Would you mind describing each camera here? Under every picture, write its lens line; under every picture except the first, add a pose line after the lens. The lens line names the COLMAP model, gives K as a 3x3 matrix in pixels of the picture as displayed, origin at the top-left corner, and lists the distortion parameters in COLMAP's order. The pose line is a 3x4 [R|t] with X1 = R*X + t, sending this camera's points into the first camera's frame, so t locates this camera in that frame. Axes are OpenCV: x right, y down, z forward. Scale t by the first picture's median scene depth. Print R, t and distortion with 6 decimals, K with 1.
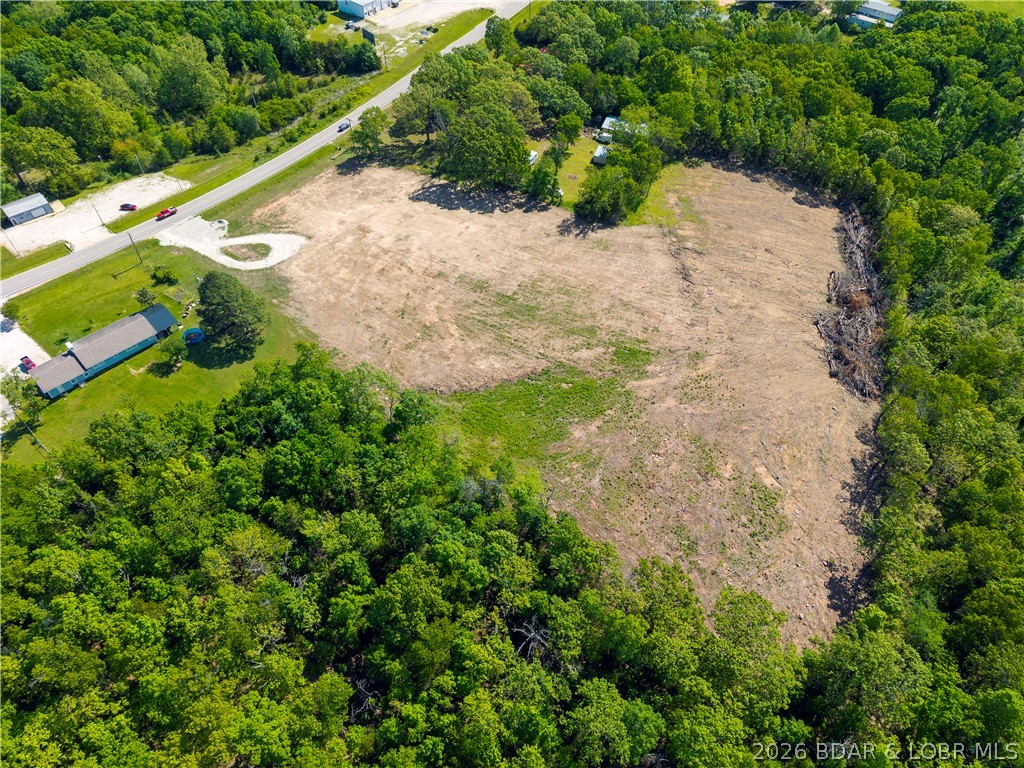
lens RADIAL K [[677.8, 0, 512.0], [0, 677.8, 384.0], [0, 0, 1]] dist [0.026352, -0.003709]
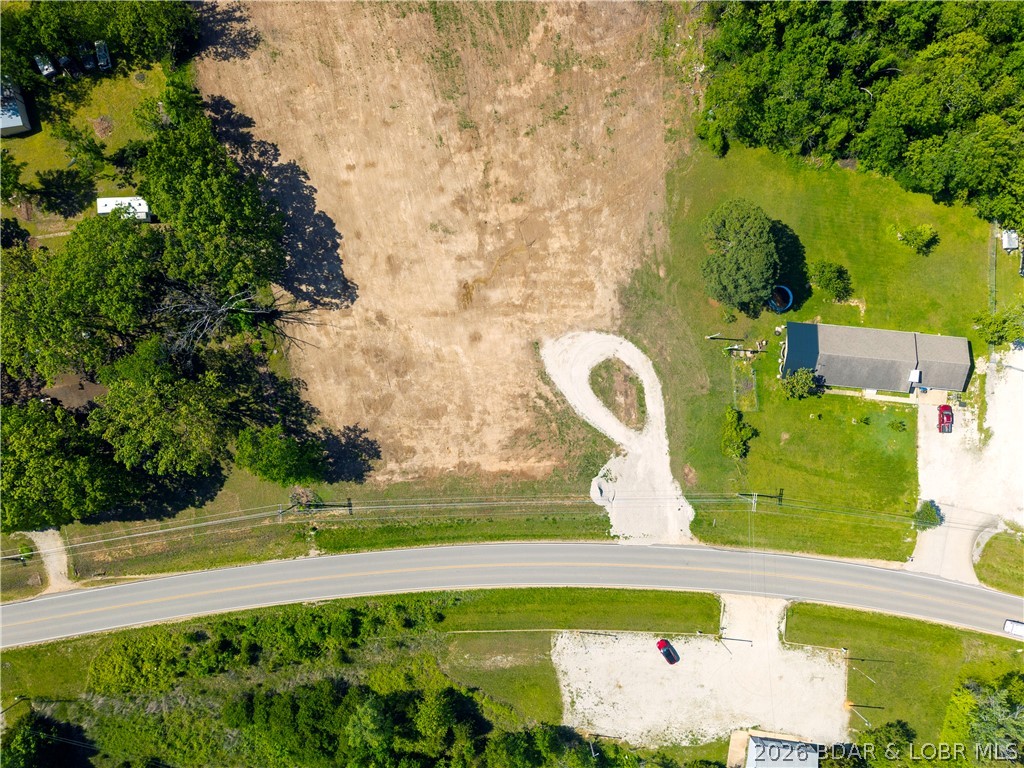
lens RADIAL K [[688.5, 0, 512.0], [0, 688.5, 384.0], [0, 0, 1]] dist [0.032631, -0.003903]
pose [[-0.632049, -0.774498, -0.025818, -0.289974], [0.562110, -0.481149, 0.672702, -0.657700], [-0.533429, 0.410668, 0.739463, 0.550856]]
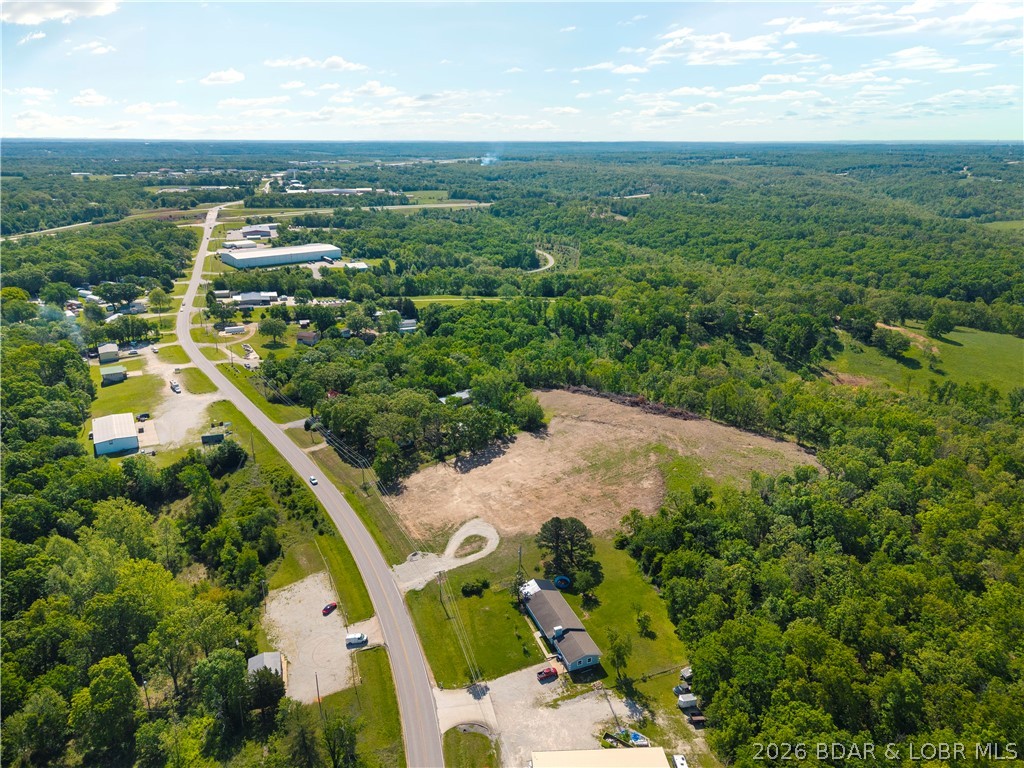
lens RADIAL K [[688.5, 0, 512.0], [0, 688.5, 384.0], [0, 0, 1]] dist [0.032631, -0.003903]
pose [[0.414984, -0.311854, 0.854714, -1.218364], [0.686827, 0.723491, -0.069495, -0.253604], [-0.596705, 0.615880, 0.514427, 0.188623]]
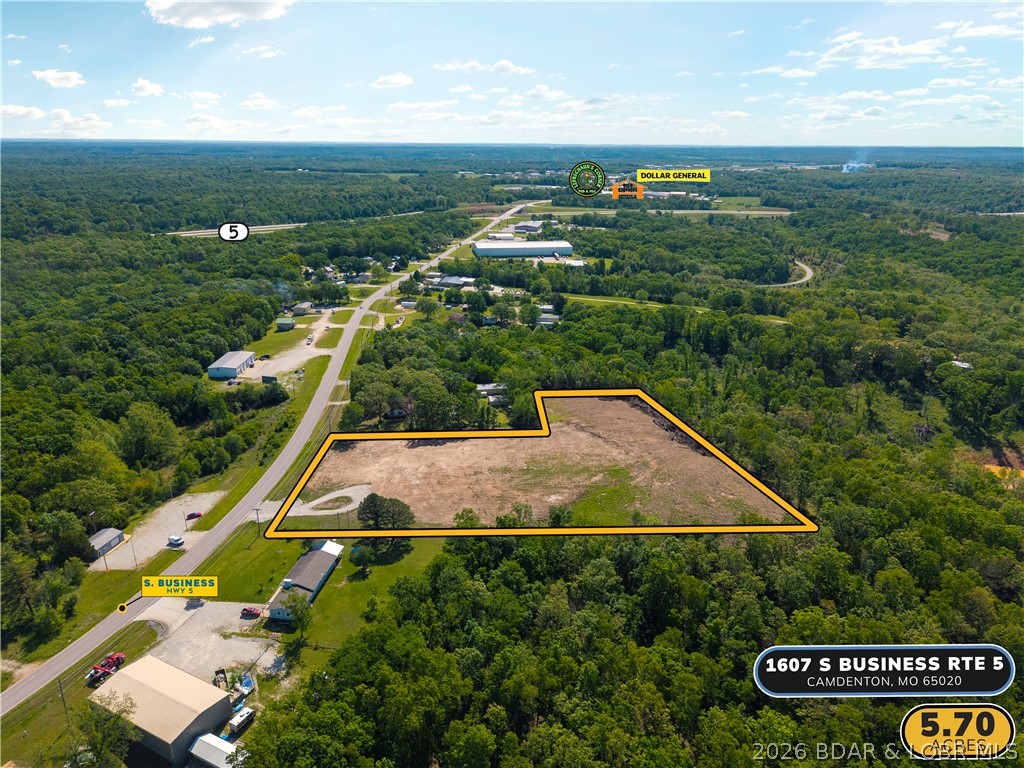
lens RADIAL K [[677.8, 0, 512.0], [0, 677.8, 384.0], [0, 0, 1]] dist [0.026352, -0.003709]
pose [[0.813087, -0.197694, 0.547547, -0.741744], [0.438243, 0.826986, -0.352188, 0.206645], [-0.383188, 0.526318, 0.759049, -0.202945]]
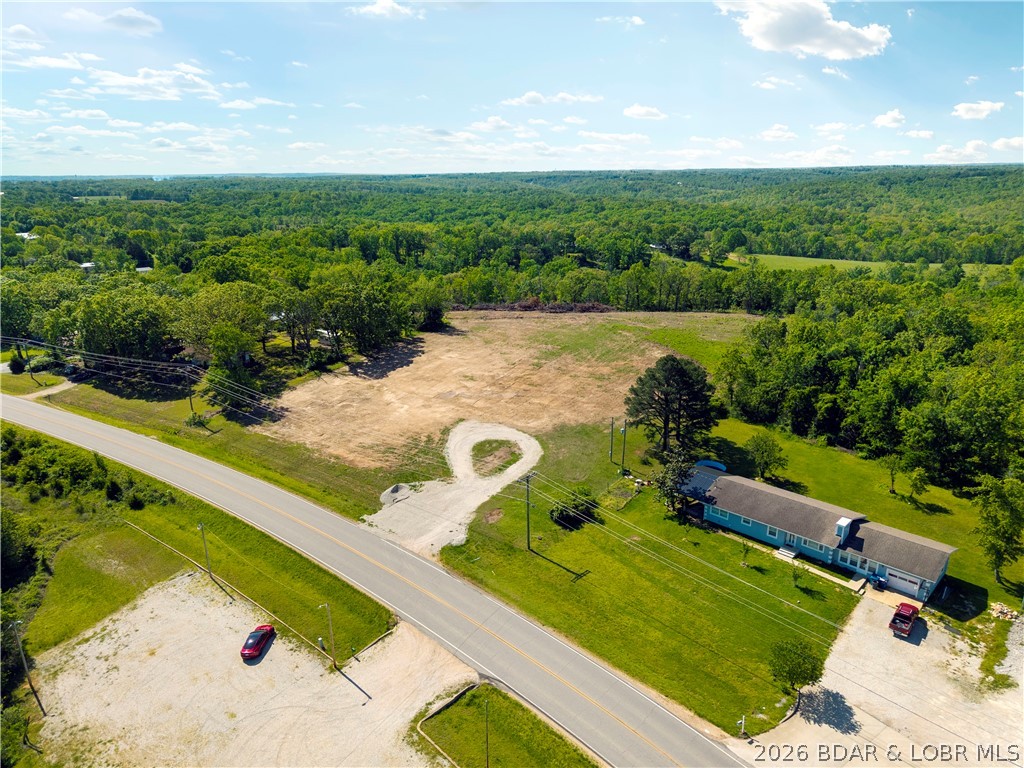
lens RADIAL K [[688.5, 0, 512.0], [0, 688.5, 384.0], [0, 0, 1]] dist [0.032631, -0.003903]
pose [[-0.003442, -0.305215, 0.952277, -0.883314], [0.762129, 0.615727, 0.200102, -0.322551], [-0.647417, 0.726446, 0.230494, 0.783725]]
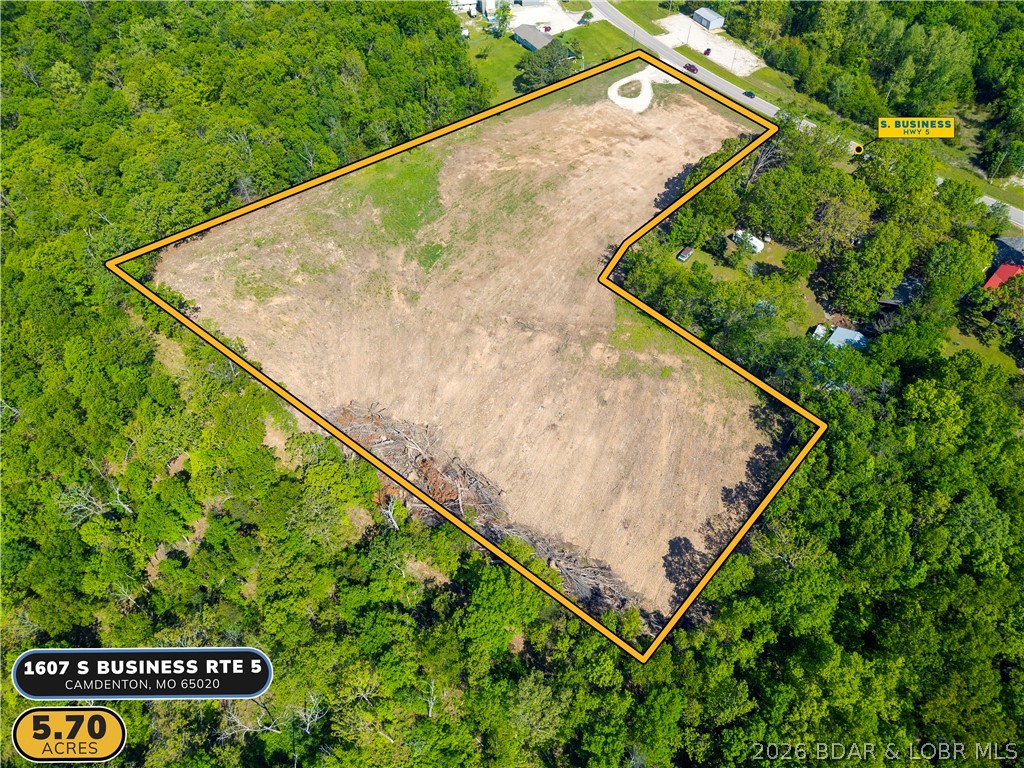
lens RADIAL K [[688.5, 0, 512.0], [0, 688.5, 384.0], [0, 0, 1]] dist [0.032631, -0.003903]
pose [[-0.284205, 0.720726, -0.632283, 0.860257], [-0.724487, 0.270504, 0.633992, -0.680212], [0.627969, 0.638265, 0.445278, 0.610686]]
